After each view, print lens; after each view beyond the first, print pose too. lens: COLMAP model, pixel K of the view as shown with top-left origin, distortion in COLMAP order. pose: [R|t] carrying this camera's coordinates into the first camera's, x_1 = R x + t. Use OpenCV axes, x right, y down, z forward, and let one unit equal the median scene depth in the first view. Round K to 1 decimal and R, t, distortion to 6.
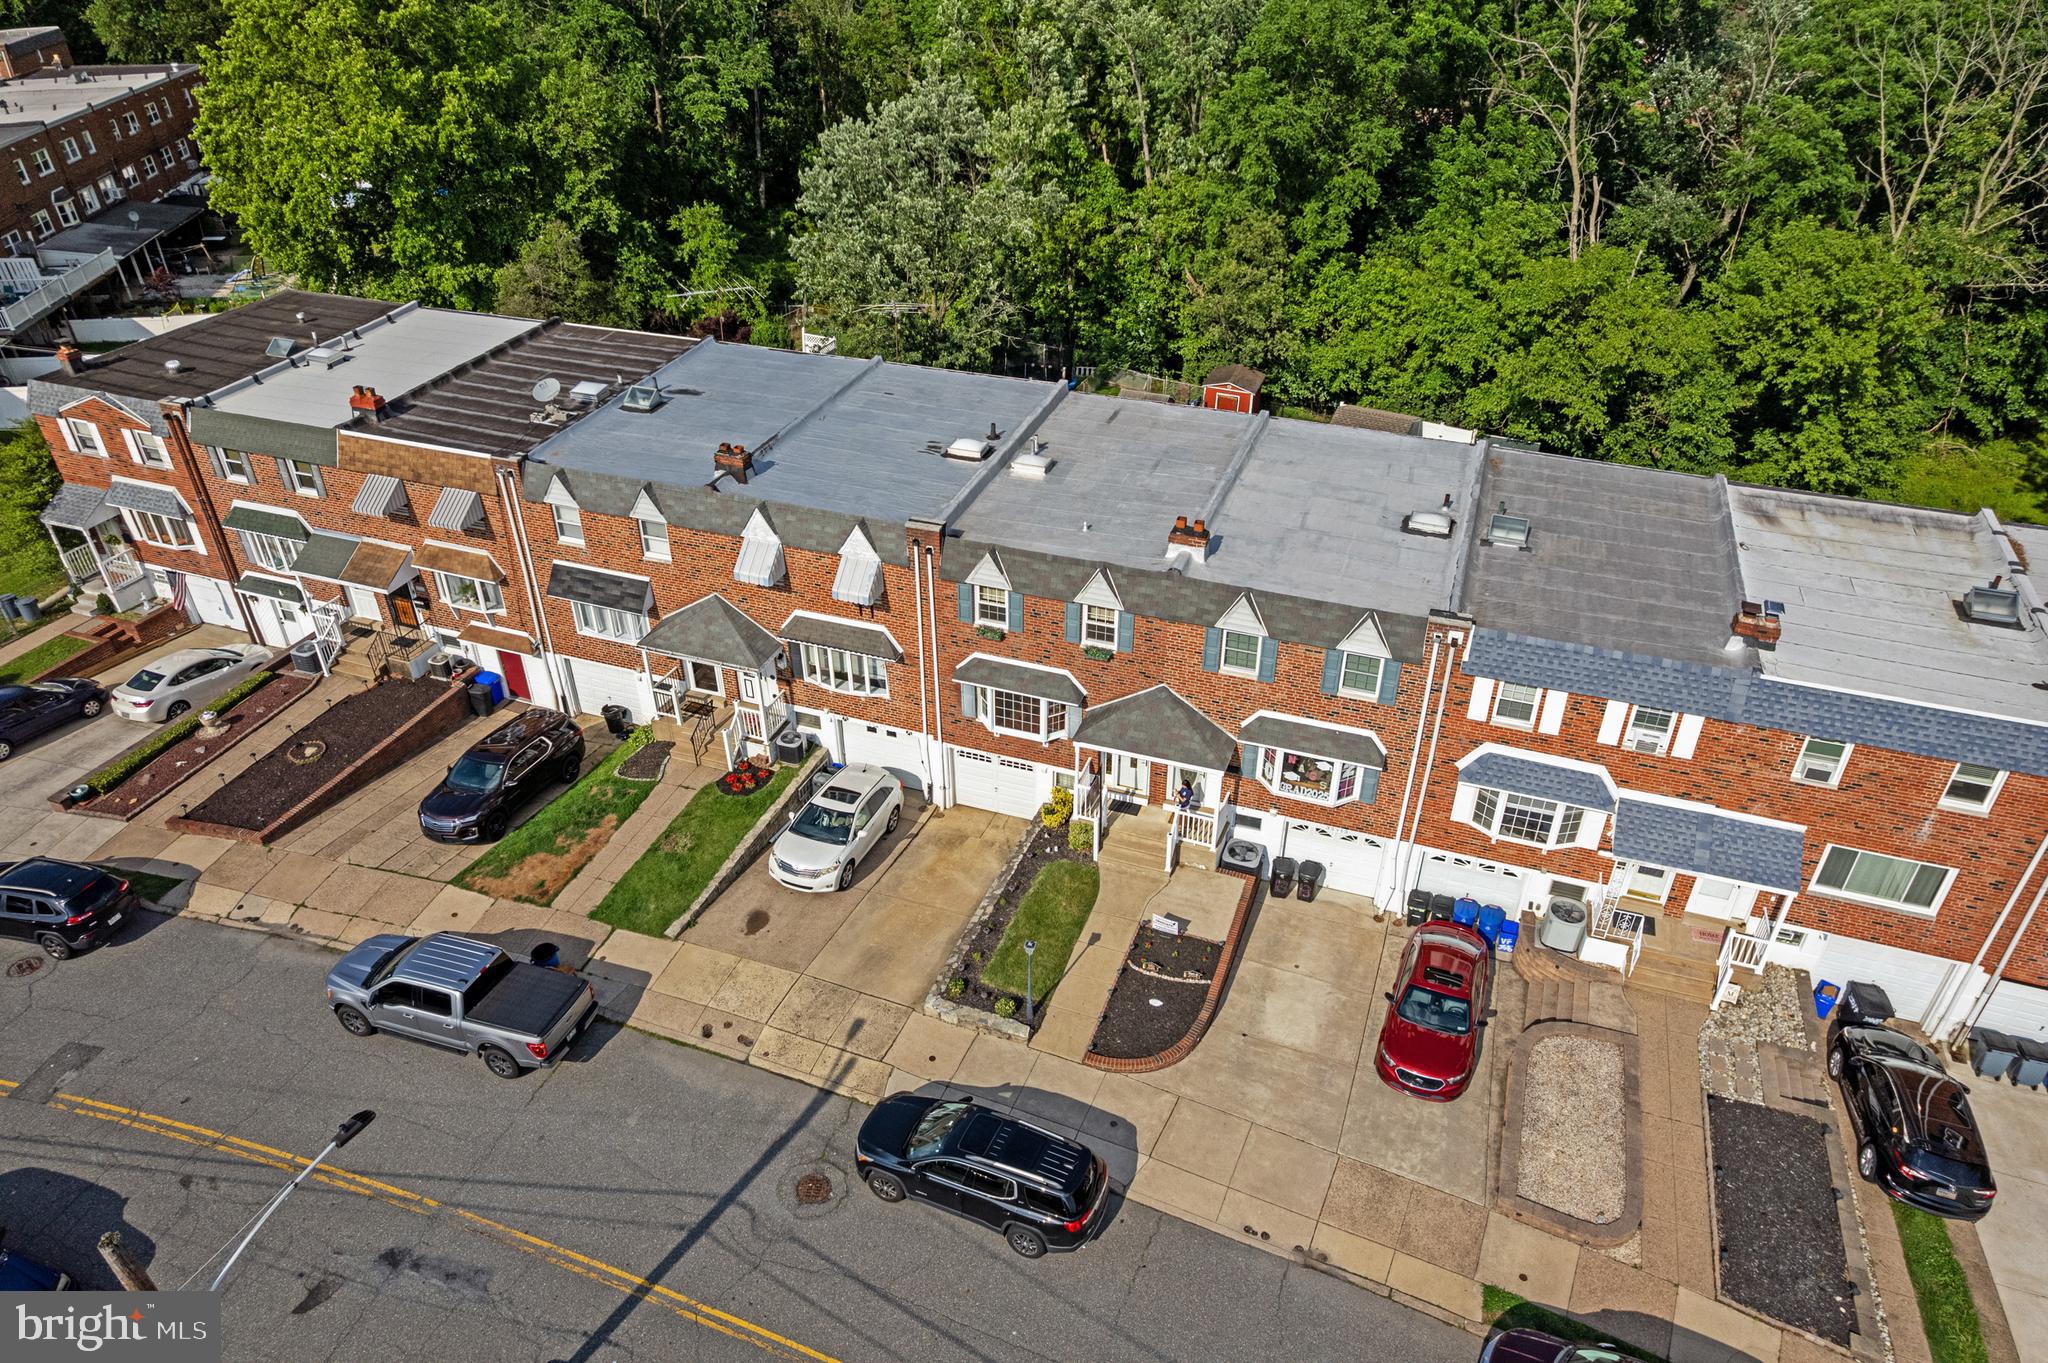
lens RADIAL K [[1307.5, 0, 1037.4], [0, 1307.5, 685.9], [0, 0, 1]] dist [-0.077479, 0.070914]
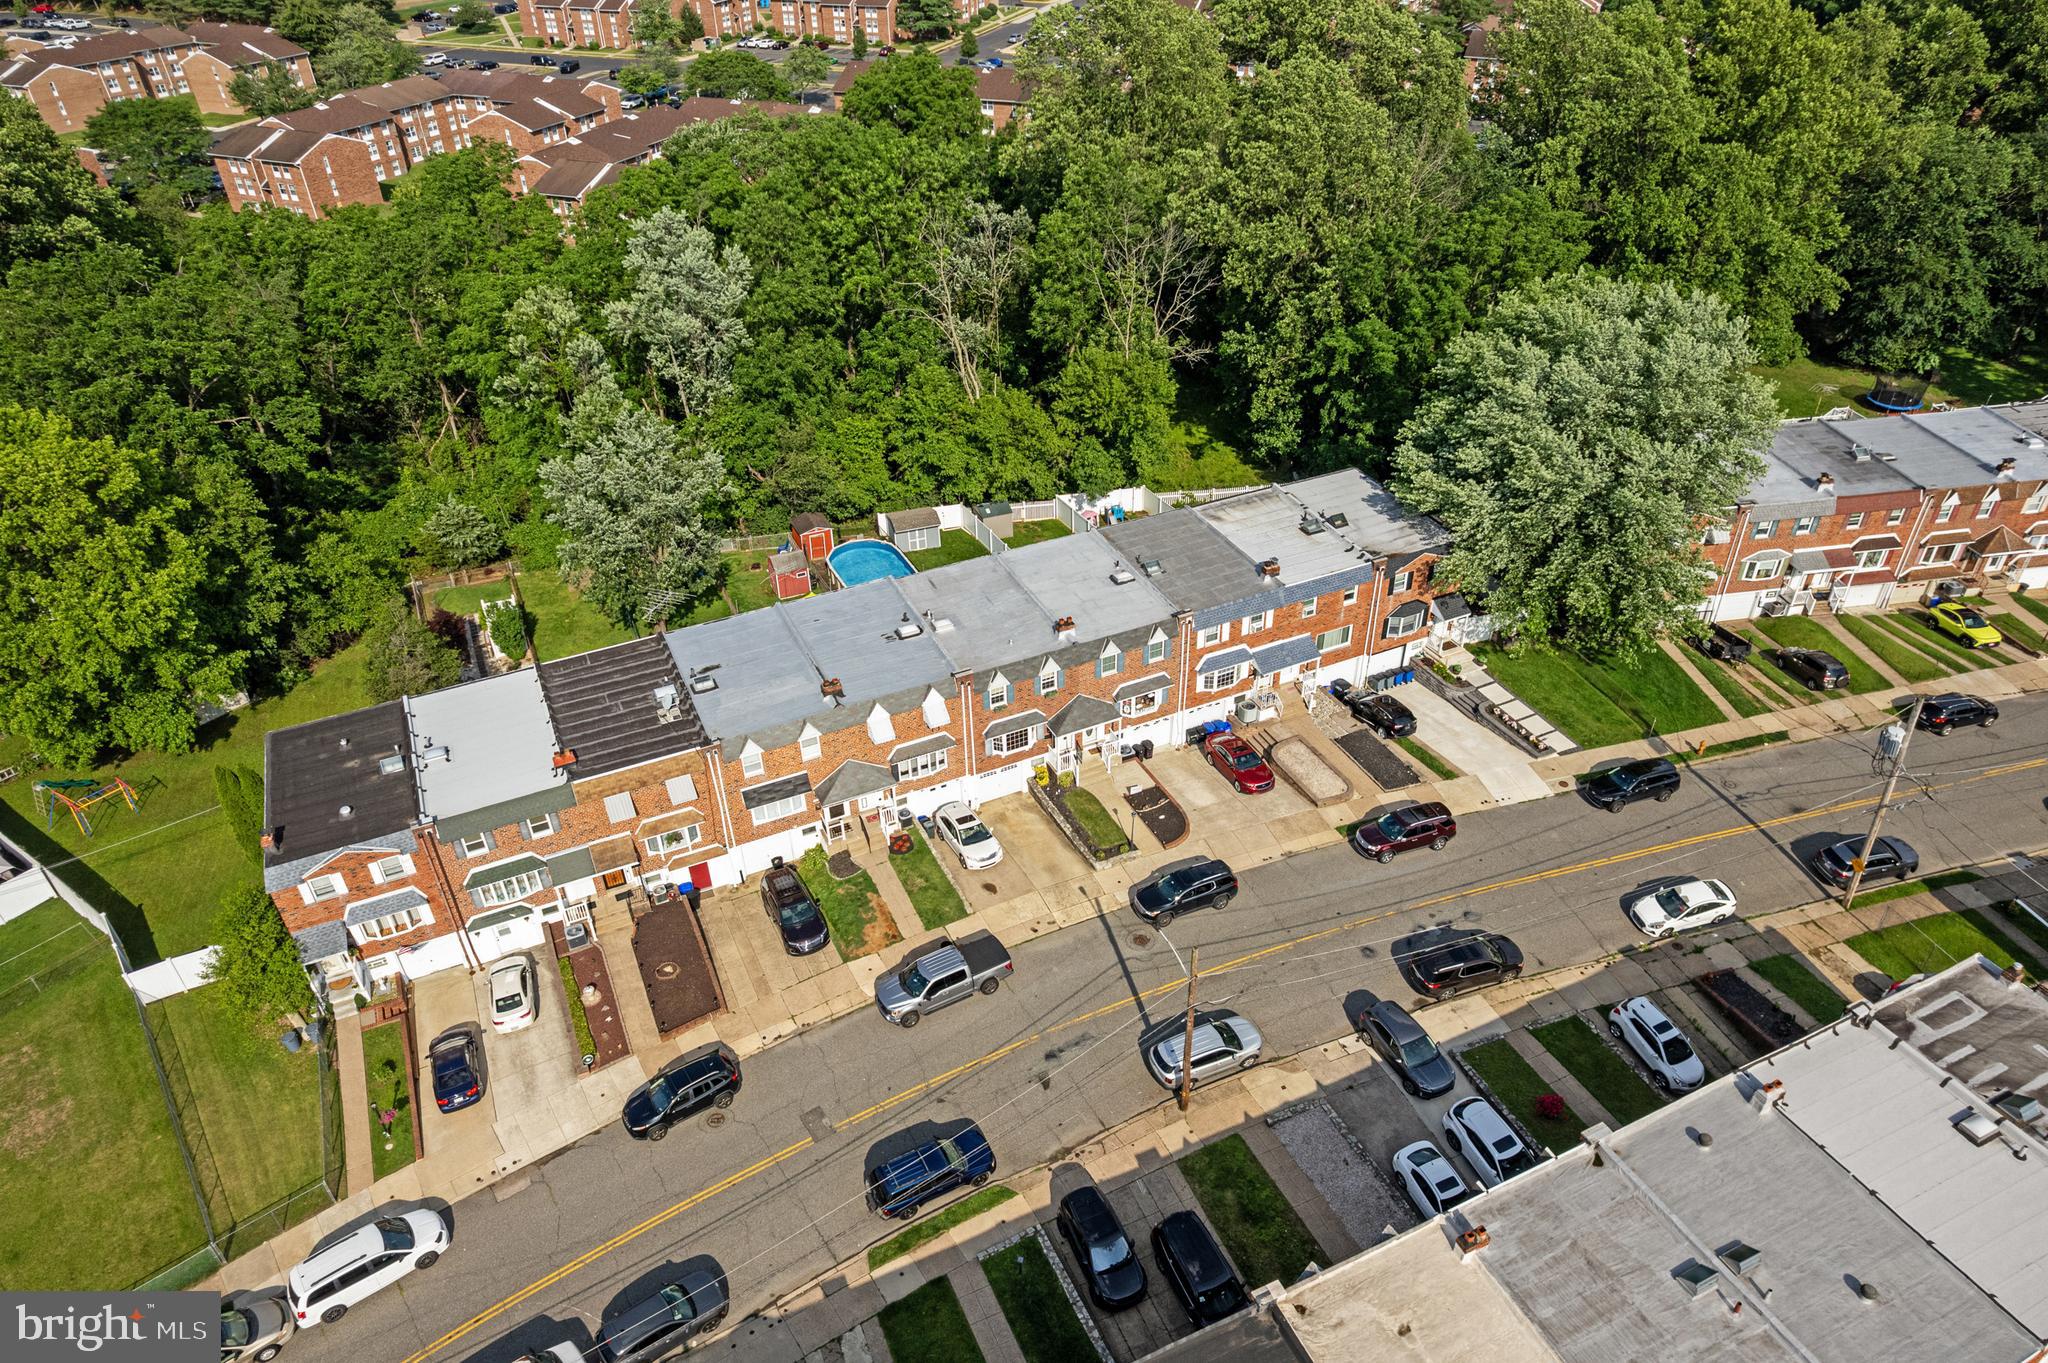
lens RADIAL K [[1307.5, 0, 1038.2], [0, 1307.5, 682.7], [0, 0, 1]] dist [-0.077479, 0.070914]
pose [[0.700718, -0.418484, 0.577811, -1.119178], [0.405872, 0.899895, 0.159549, -0.367041], [-0.586738, 0.122718, 0.800424, -0.636878]]
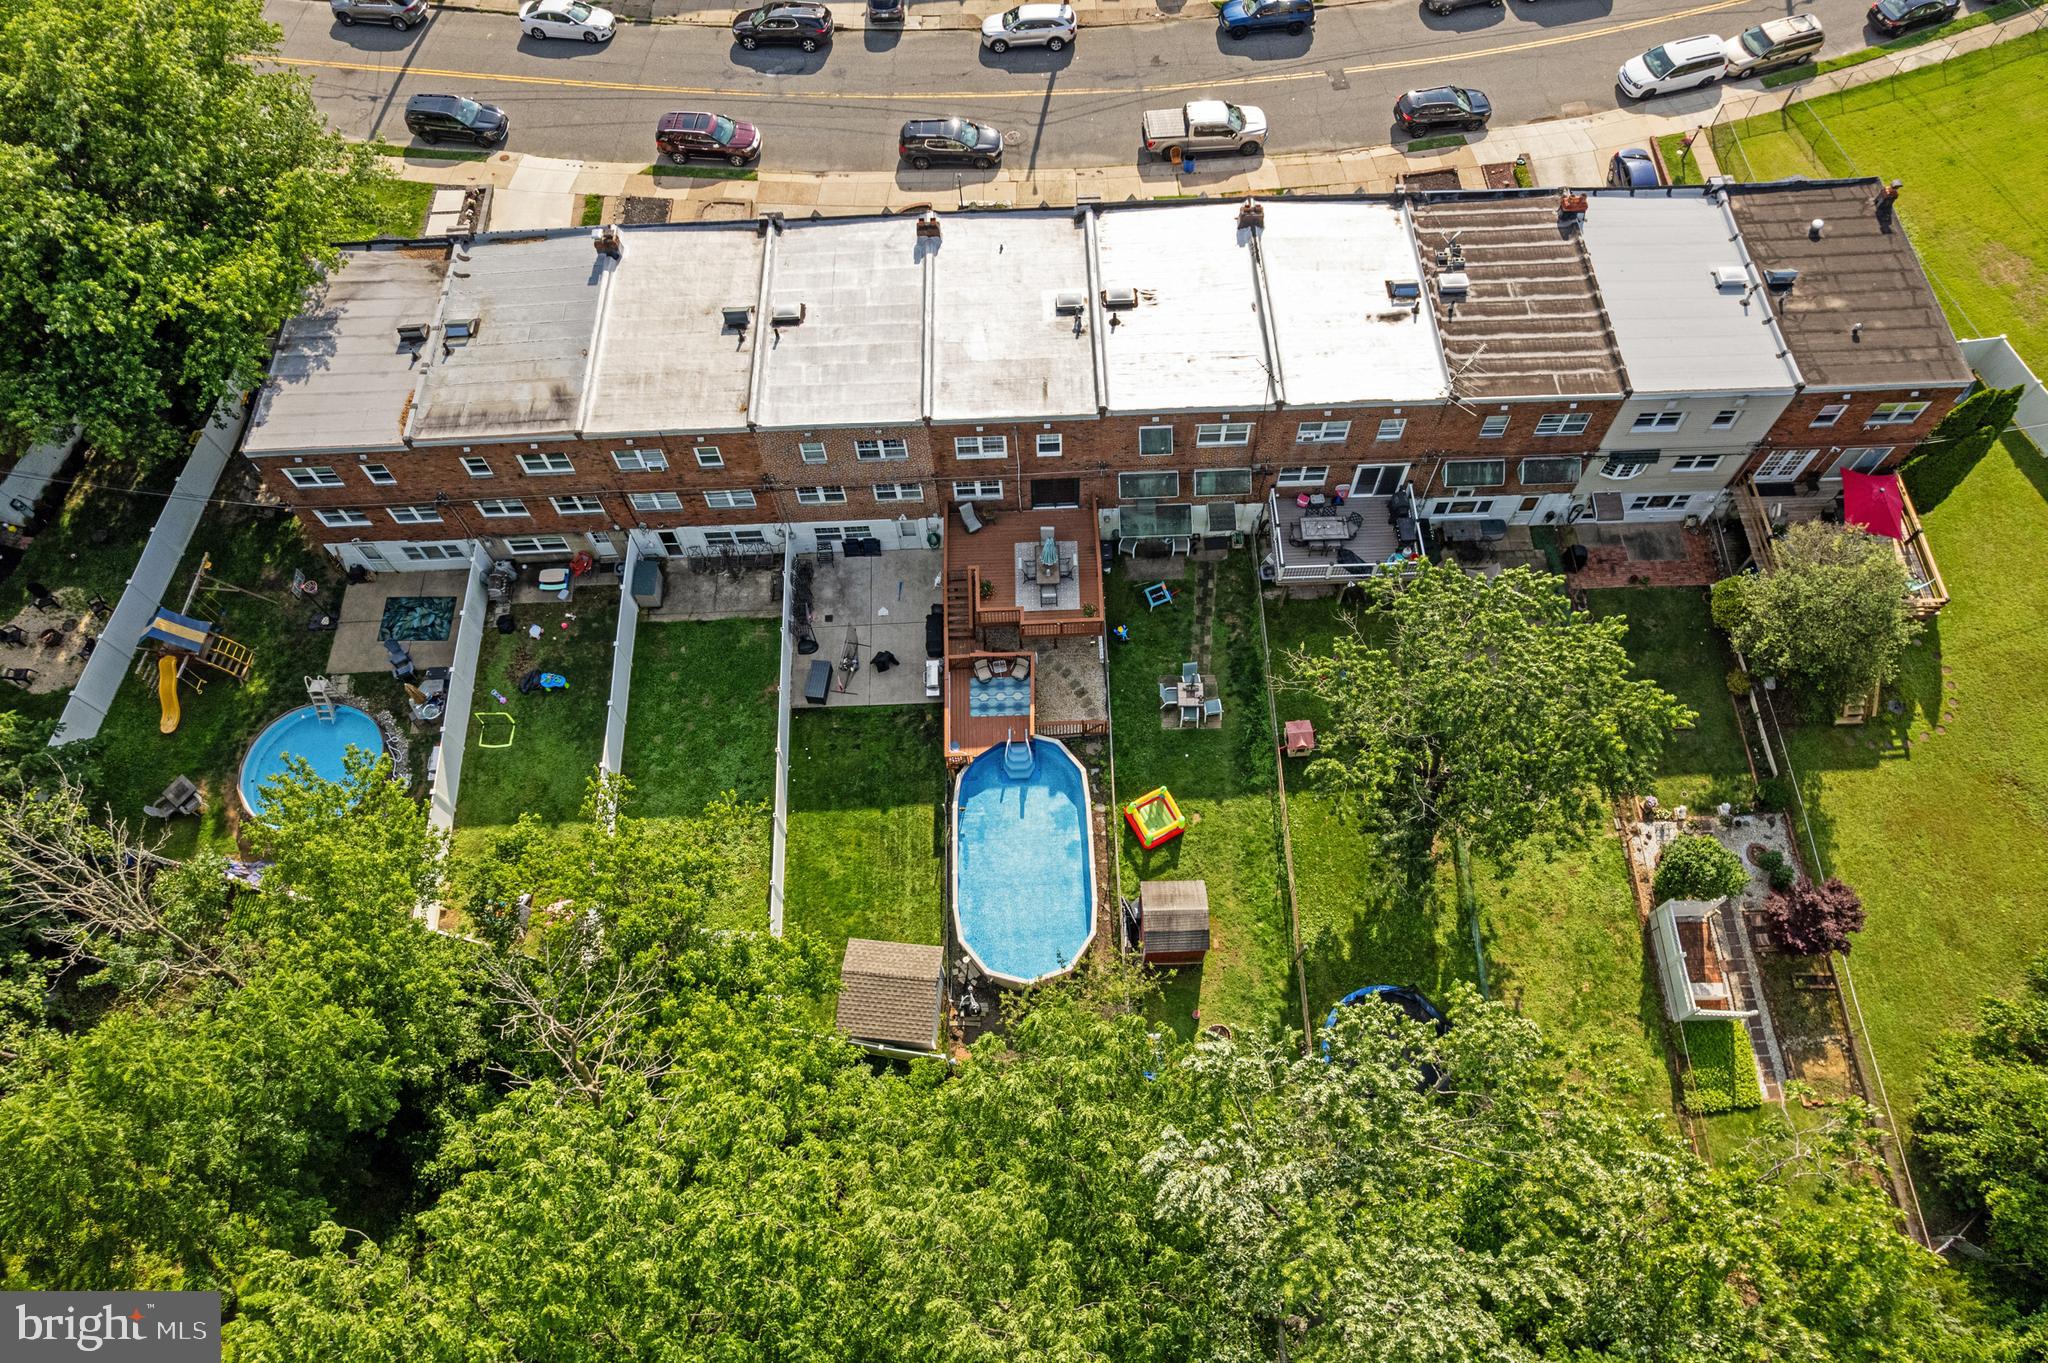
lens RADIAL K [[1307.5, 0, 1032.8], [0, 1307.5, 680.2], [0, 0, 1]] dist [-0.077479, 0.070914]
pose [[-0.929913, 0.337116, -0.147021, 0.396055], [-0.183479, -0.078785, 0.979861, -1.652811], [0.318744, 0.938161, 0.135117, 1.267901]]
